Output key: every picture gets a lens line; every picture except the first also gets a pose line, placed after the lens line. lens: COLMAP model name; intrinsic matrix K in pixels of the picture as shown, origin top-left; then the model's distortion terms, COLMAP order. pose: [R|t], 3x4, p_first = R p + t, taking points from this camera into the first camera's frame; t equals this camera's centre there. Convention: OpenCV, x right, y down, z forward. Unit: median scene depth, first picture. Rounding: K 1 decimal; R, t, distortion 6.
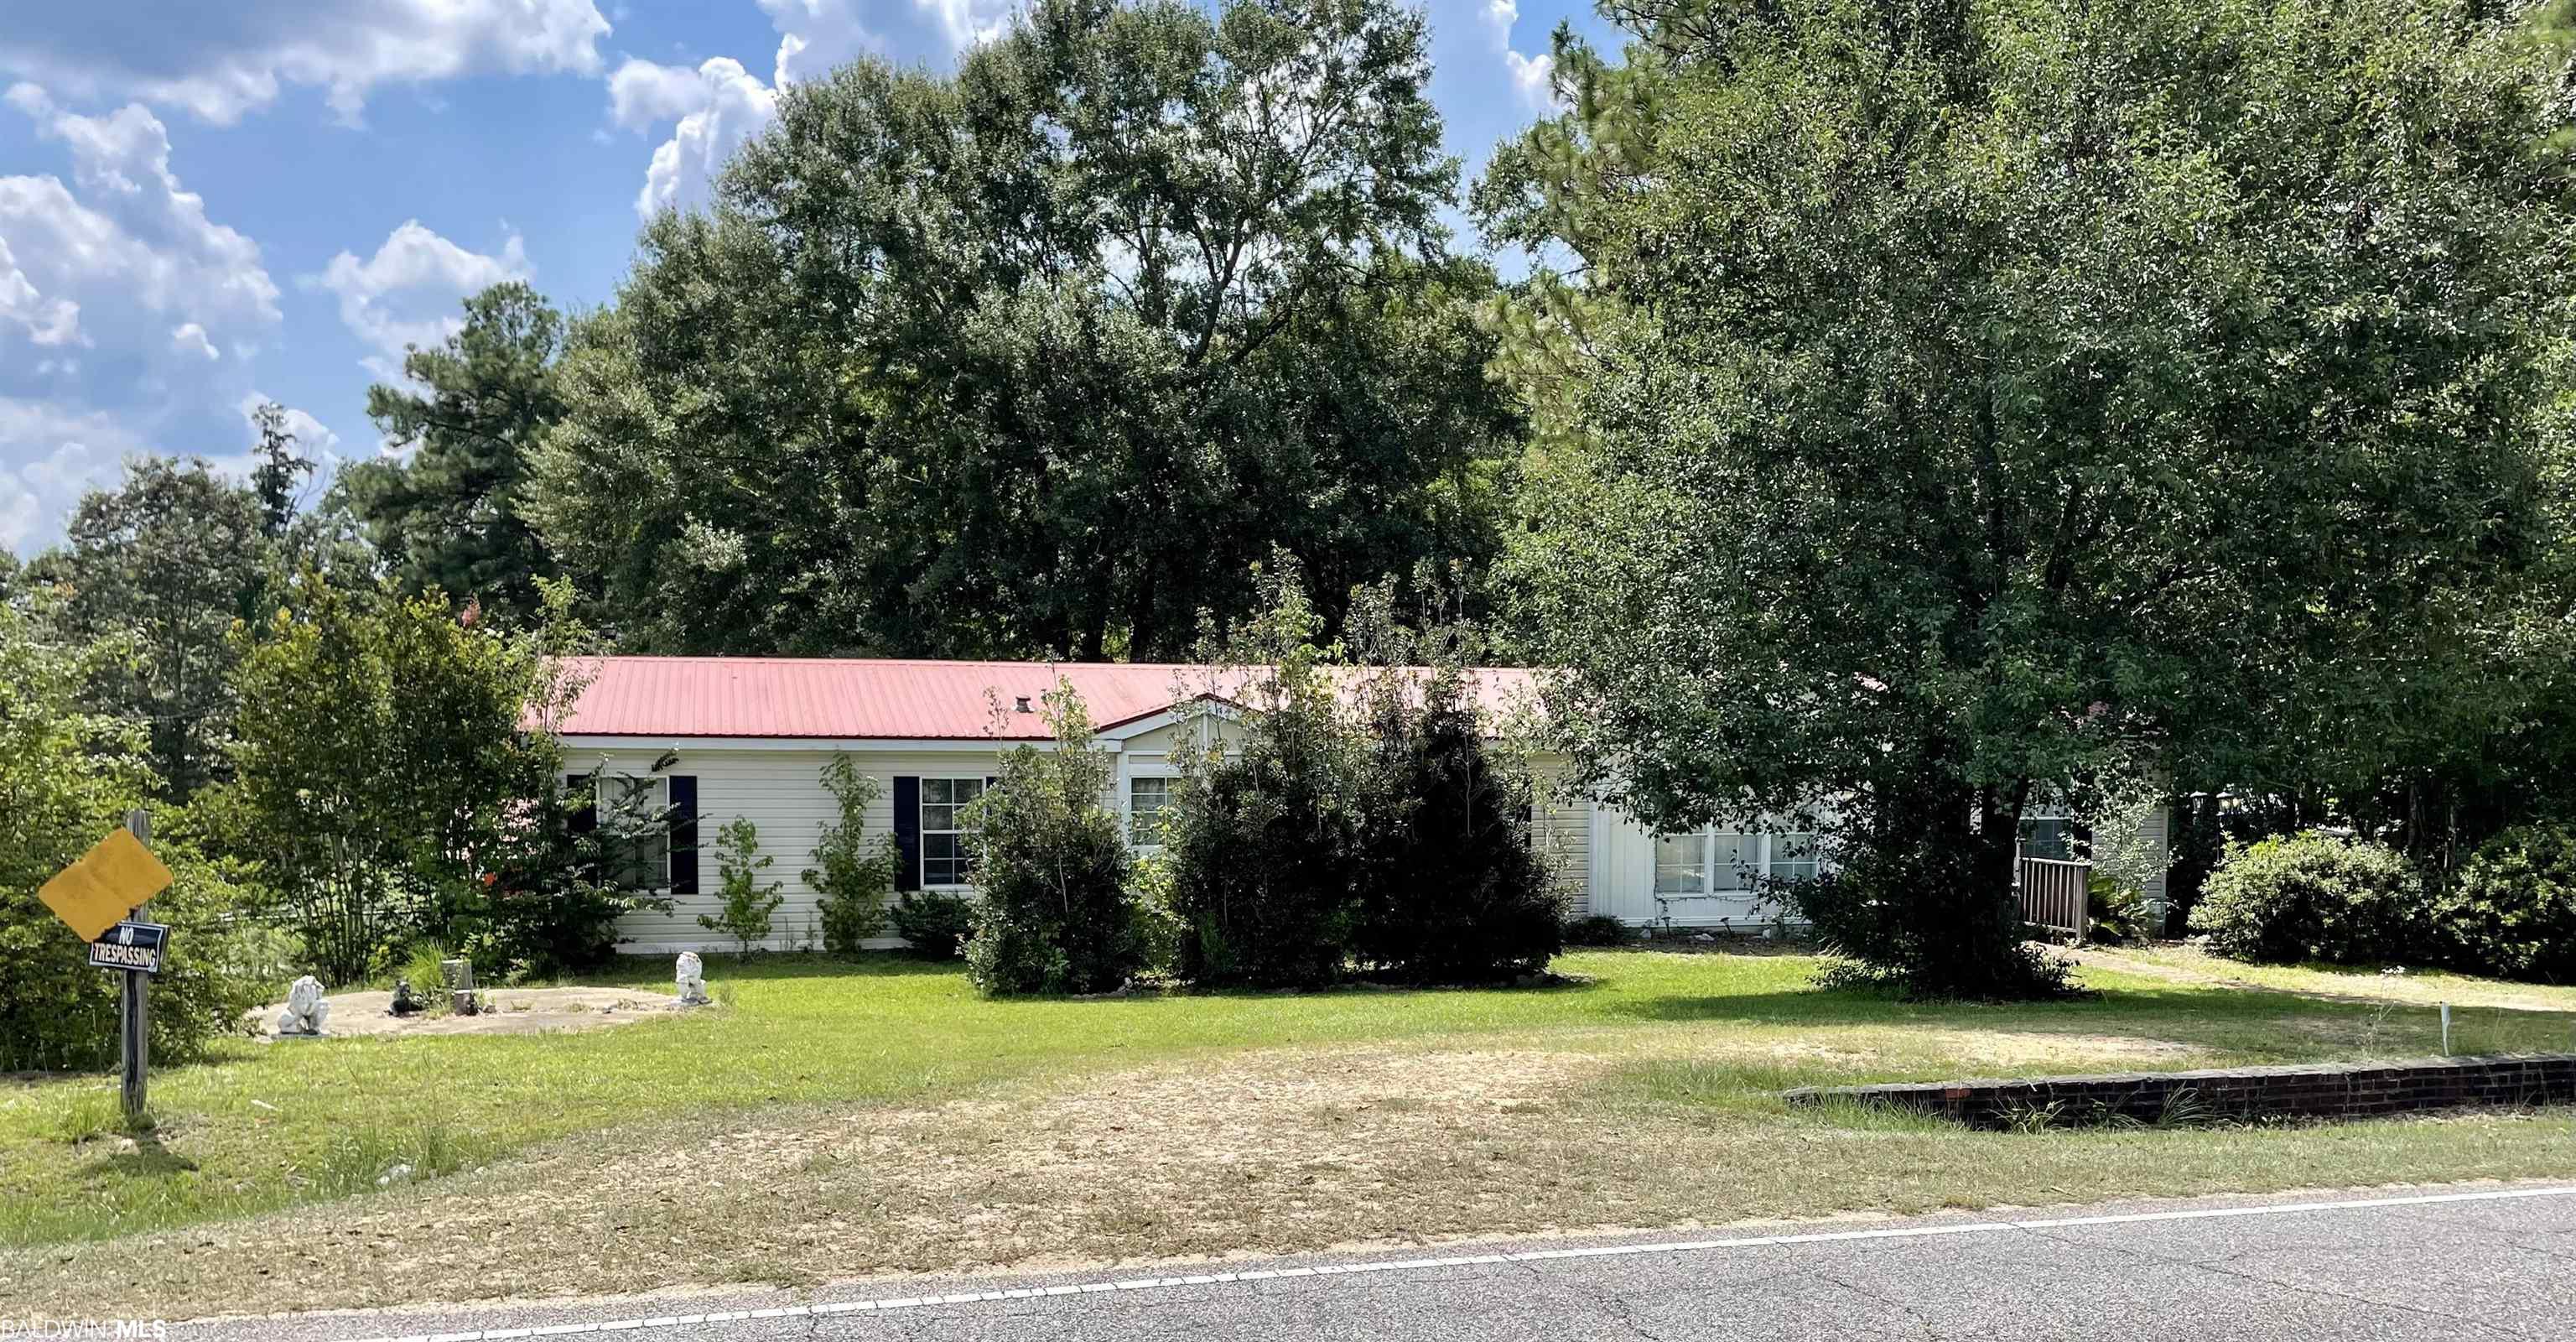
lens RADIAL K [[2006.6, 0, 1288.0], [0, 2006.6, 671.0], [0, 0, 1]] dist [-0.004532, -0.006145]
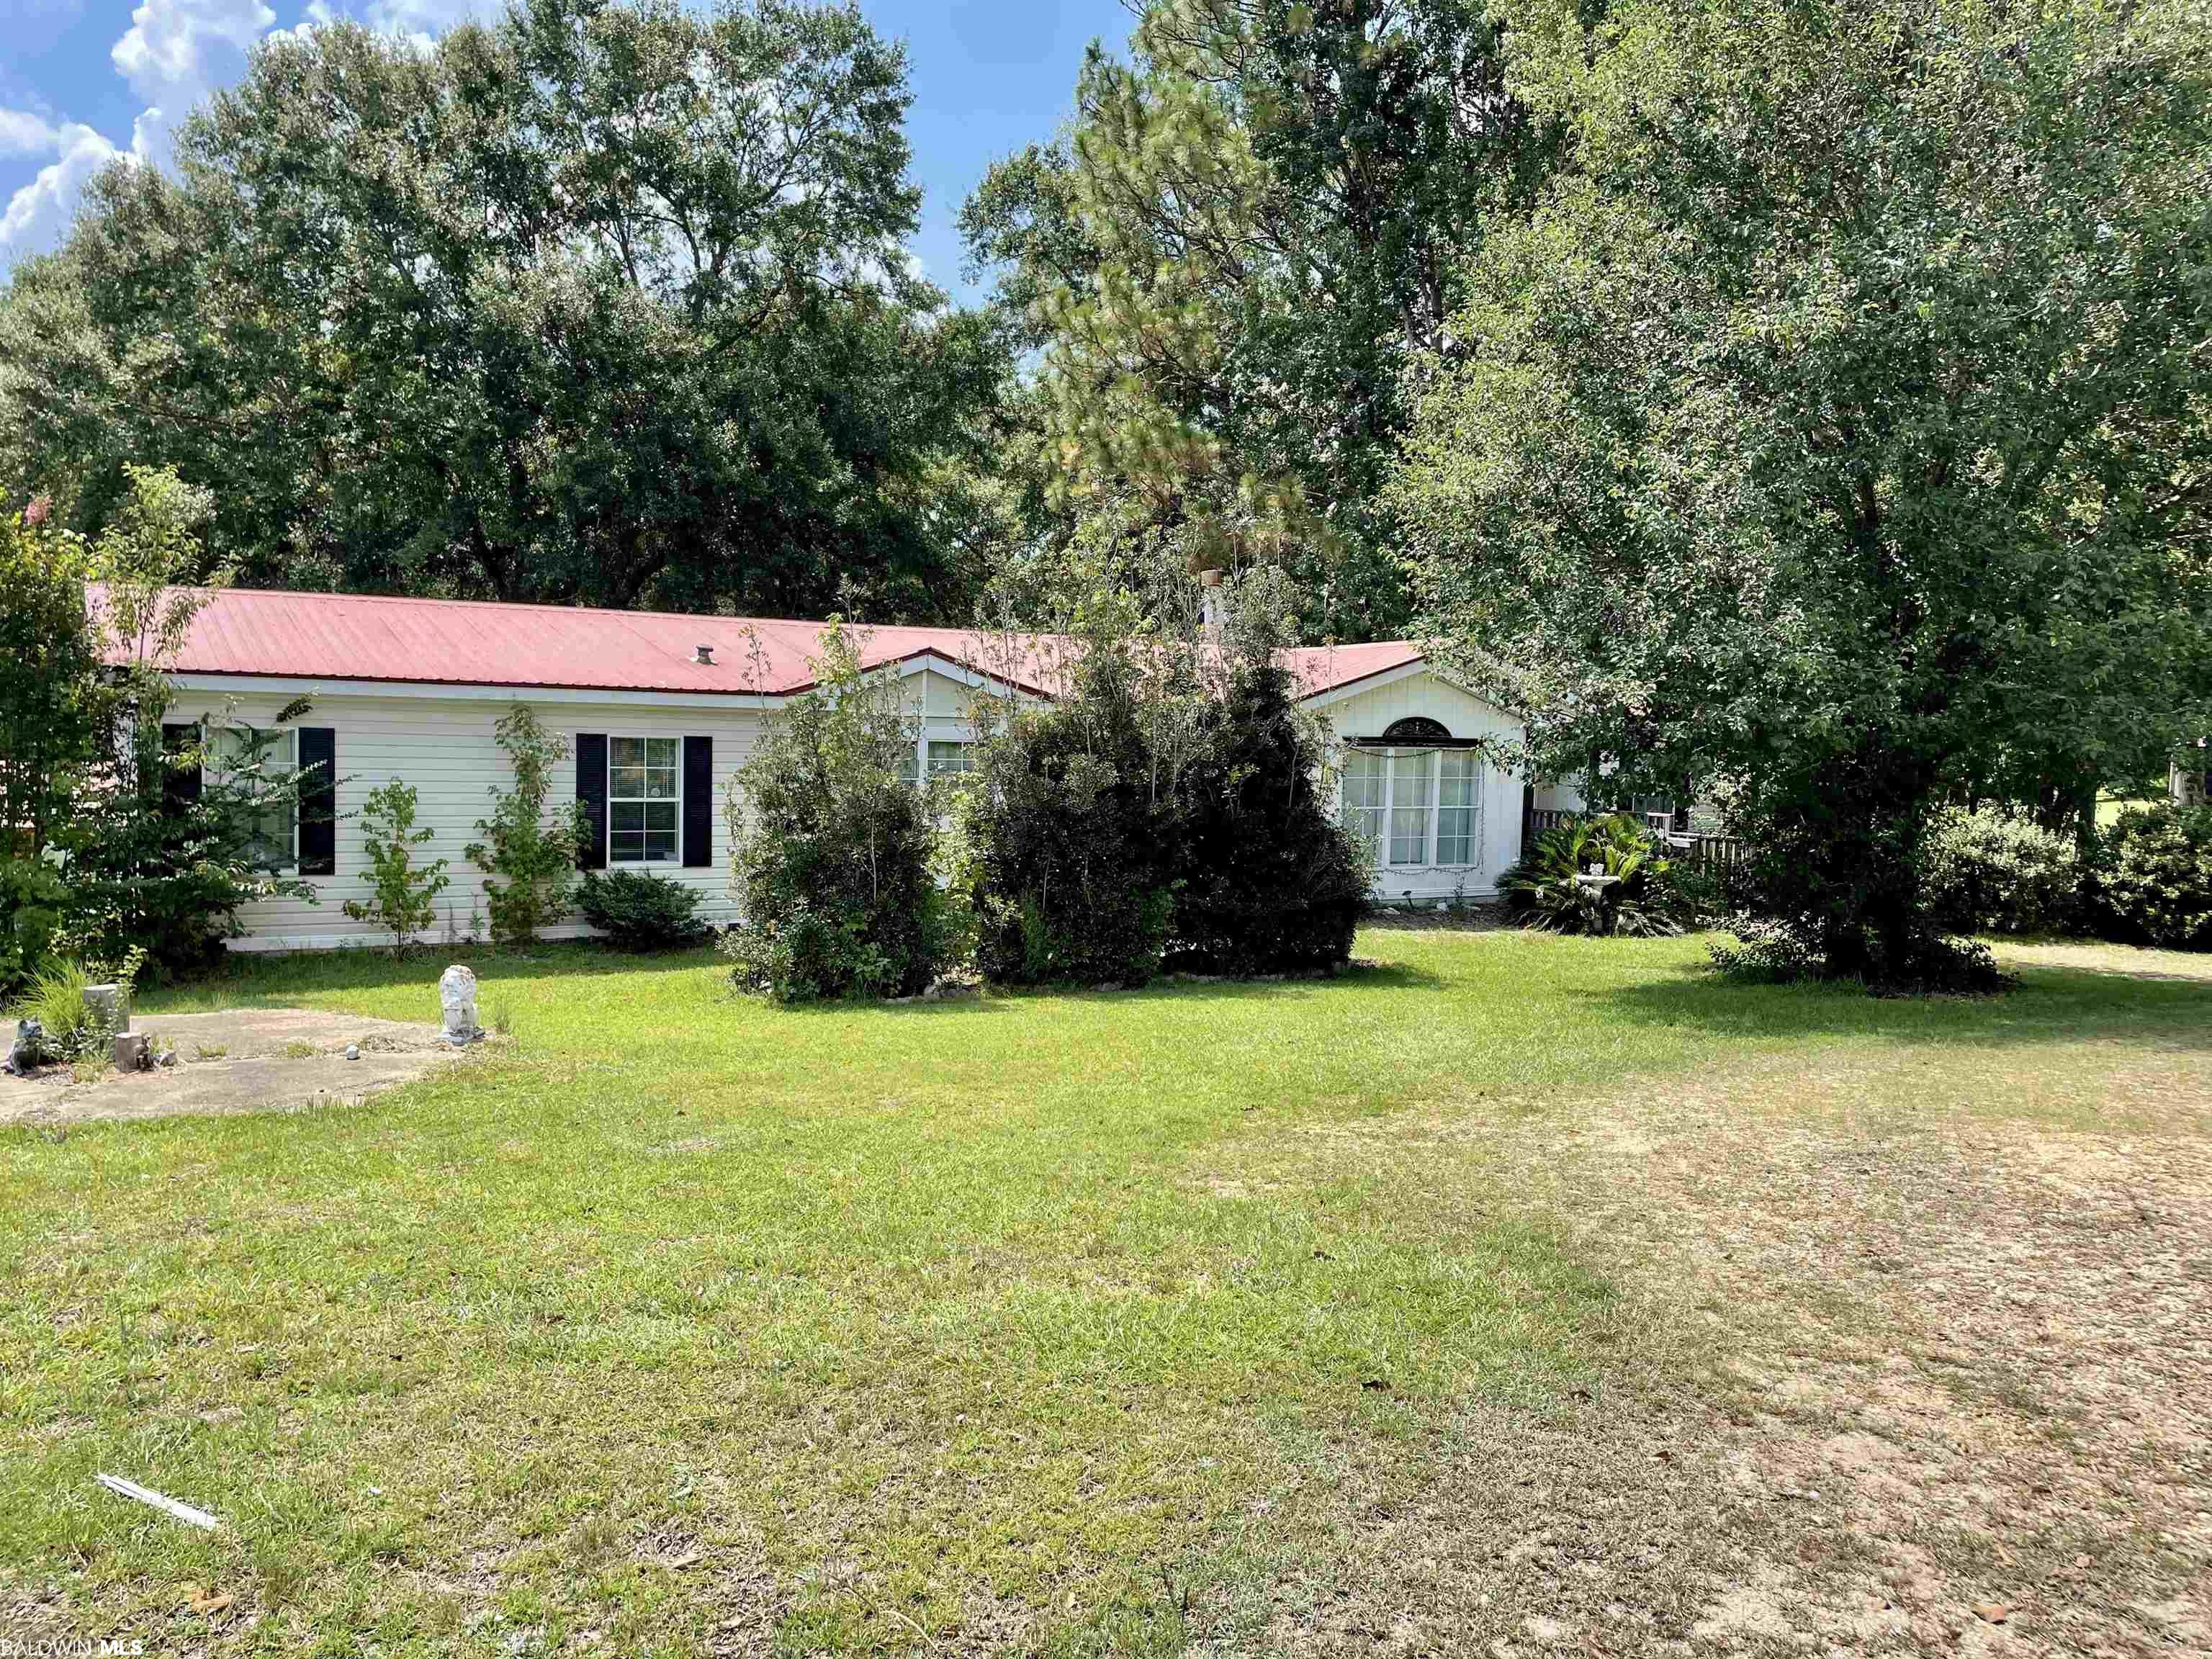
lens RADIAL K [[1697.3, 0, 1106.9], [0, 1697.3, 702.1], [0, 0, 1]] dist [0.032037, -0.090596]
pose [[0.966411, 0.022036, 0.256055, -0.167841], [-0.027407, 0.999472, 0.017424, 0.021080], [-0.255536, -0.023857, 0.966505, 0.257666]]
